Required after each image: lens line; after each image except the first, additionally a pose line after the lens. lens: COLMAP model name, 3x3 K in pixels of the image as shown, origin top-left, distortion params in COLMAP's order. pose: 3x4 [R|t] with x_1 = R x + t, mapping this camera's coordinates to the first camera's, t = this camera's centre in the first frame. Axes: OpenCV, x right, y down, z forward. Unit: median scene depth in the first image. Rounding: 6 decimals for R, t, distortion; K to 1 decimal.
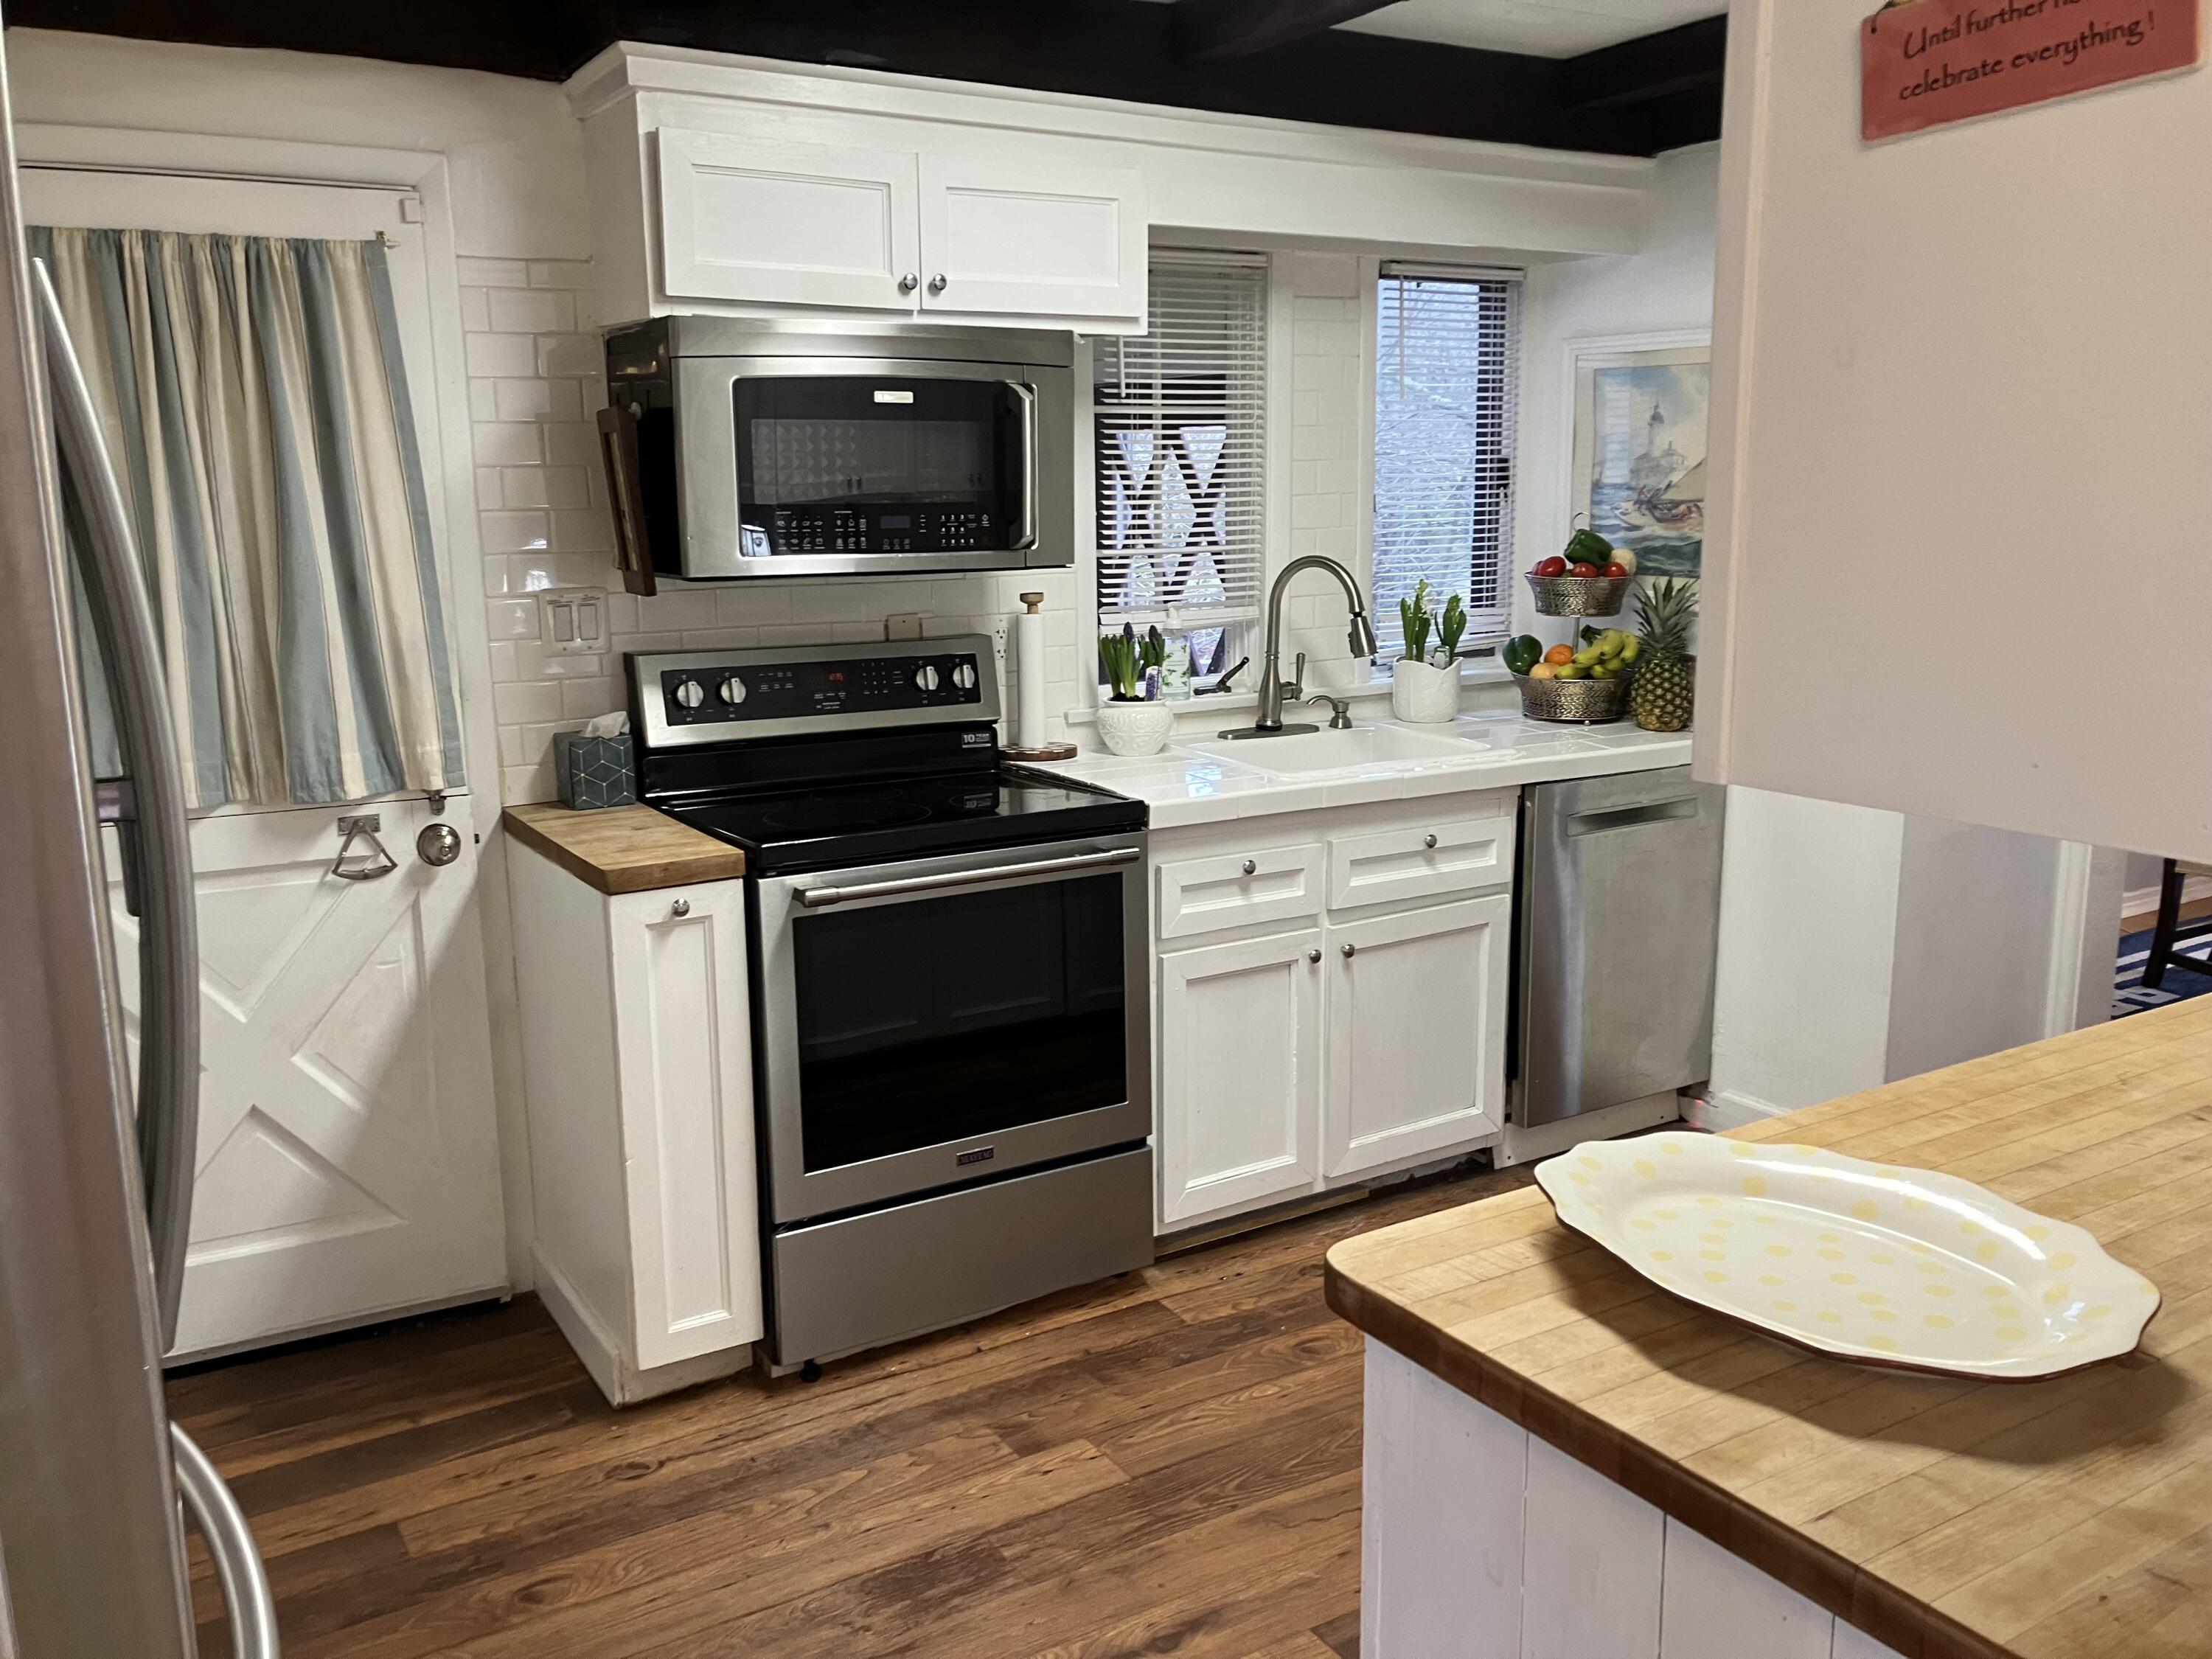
lens RADIAL K [[1804.3, 0, 1108.8], [0, 1804.3, 830.2], [0, 0, 1]] dist [0.018619, 0.001693]
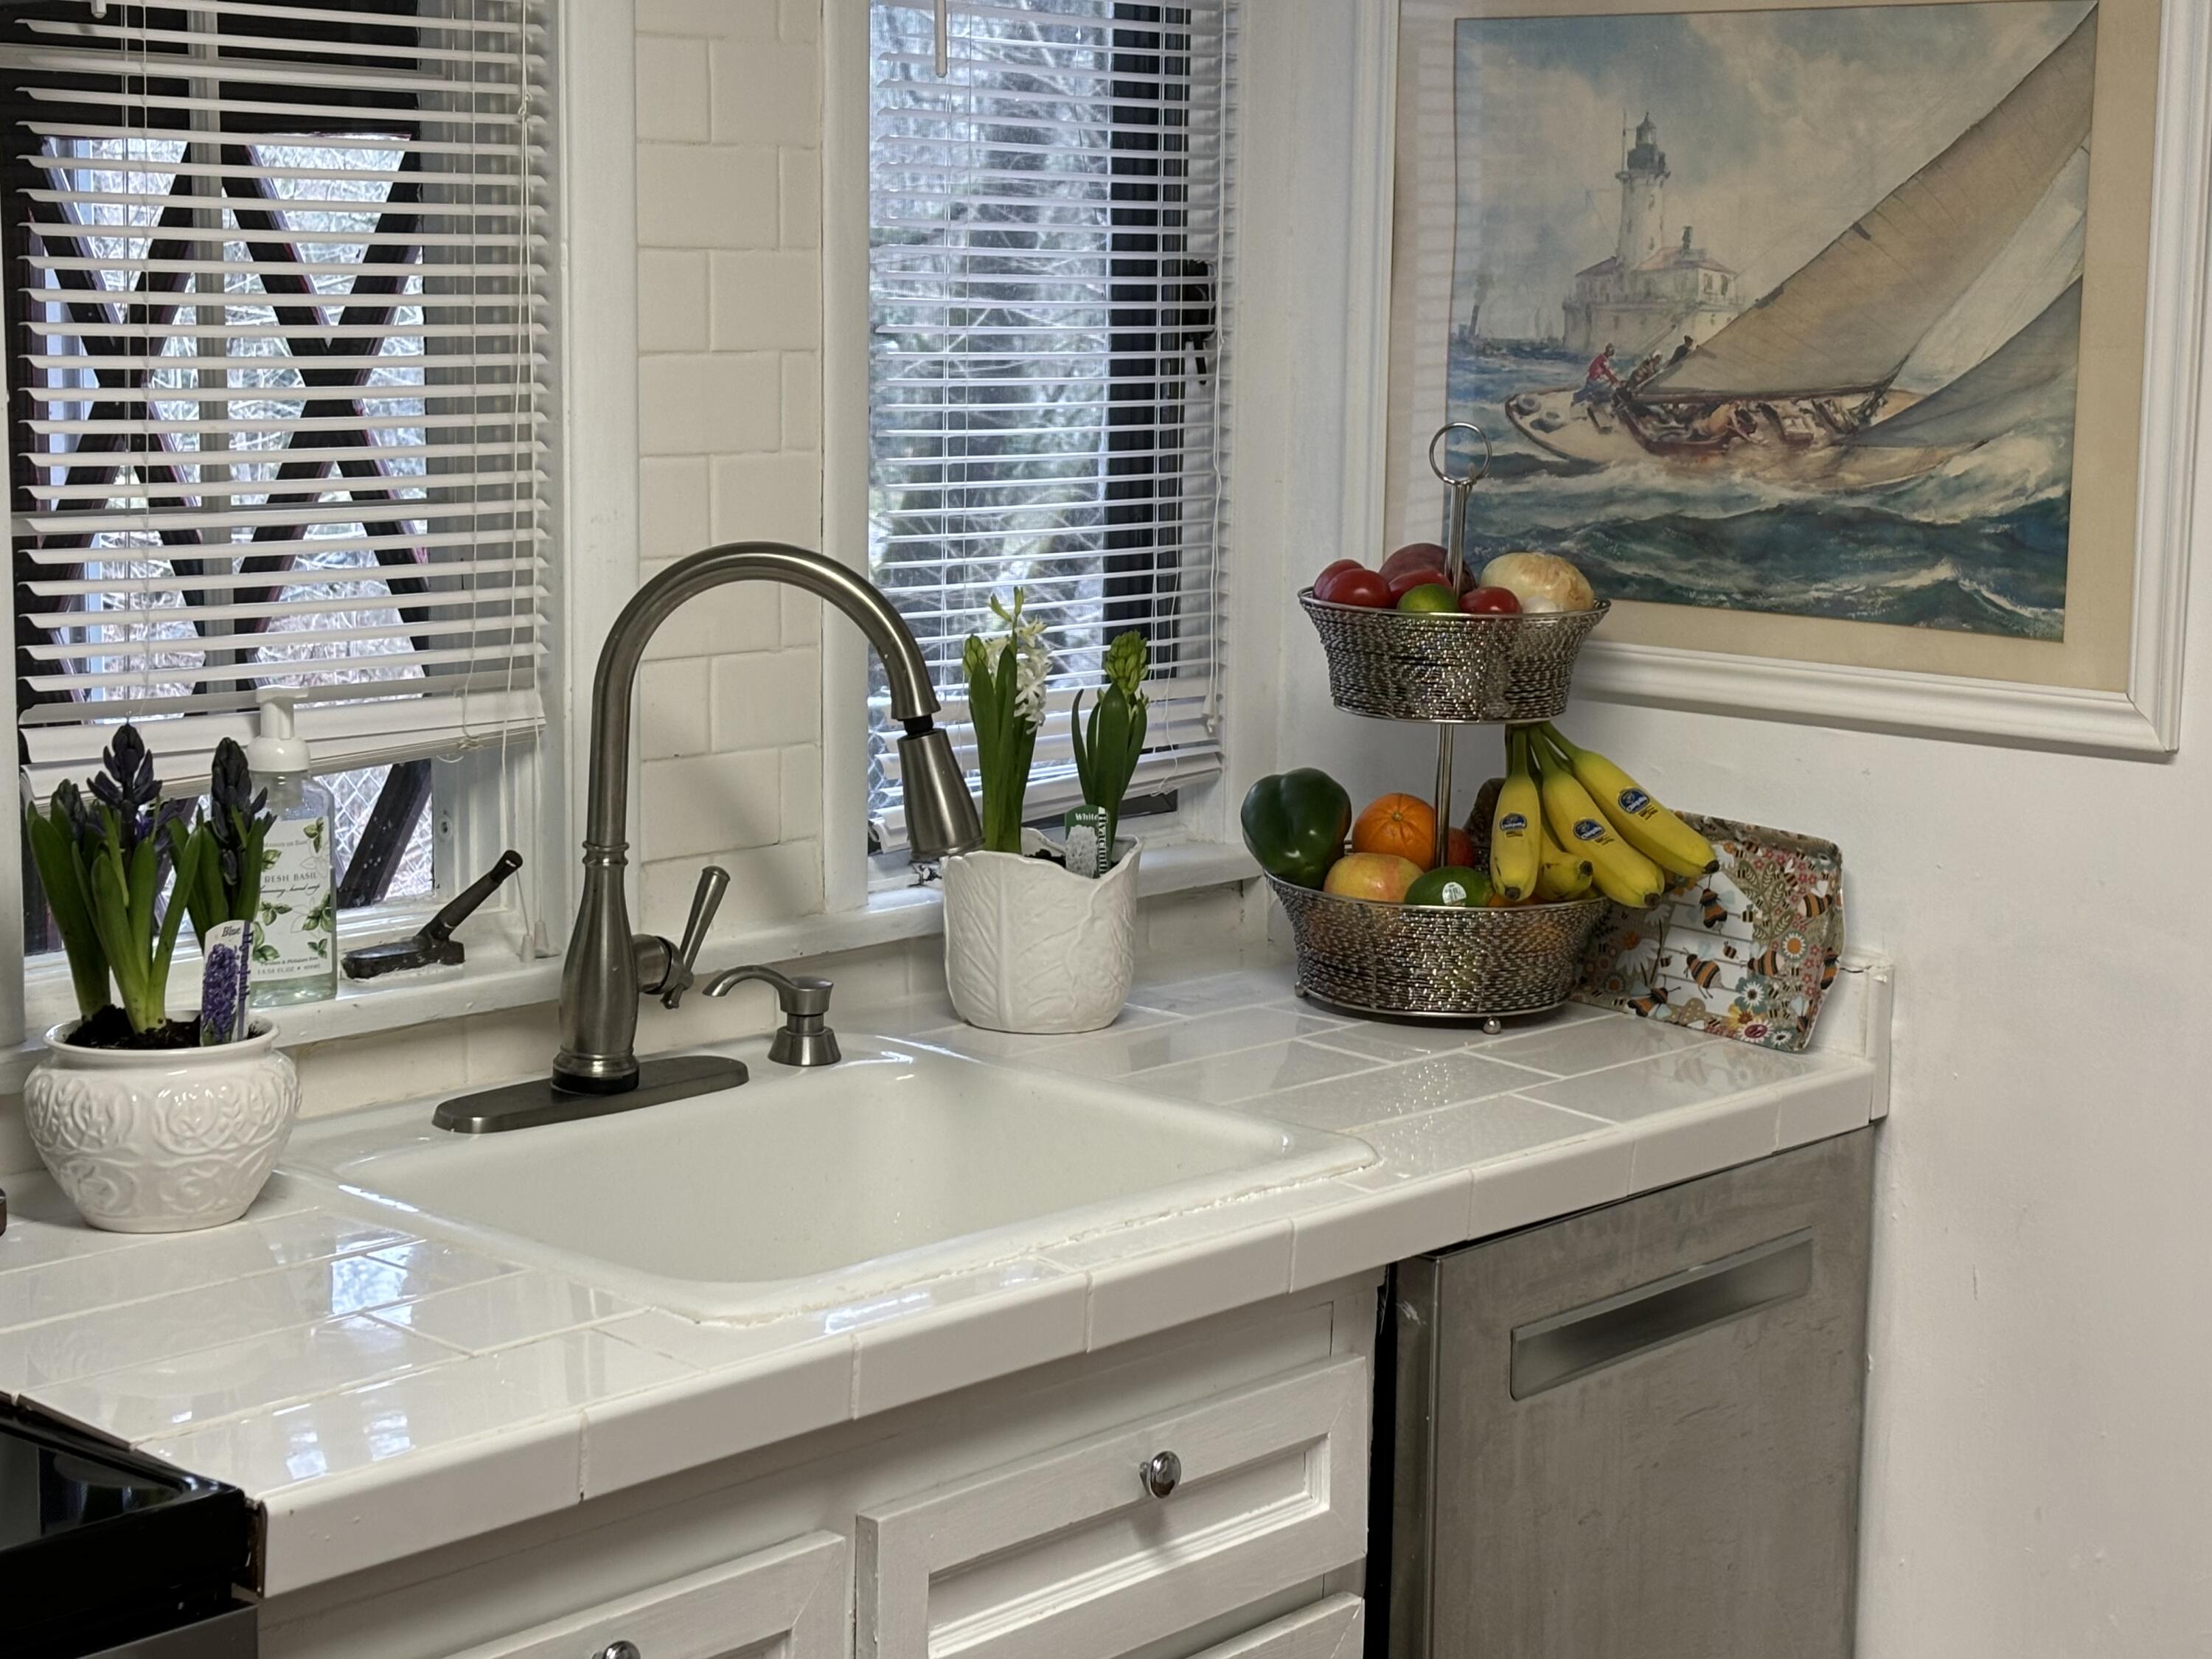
lens RADIAL K [[3838.1, 0, 1105.6], [0, 3838.1, 820.7], [0, 0, 1]] dist [0.297705, 0.000000]
pose [[0.958599, -0.013223, 0.284451, -0.018078], [0.027743, 0.998506, -0.047076, -0.065929], [-0.283403, 0.053019, 0.957534, 0.307912]]
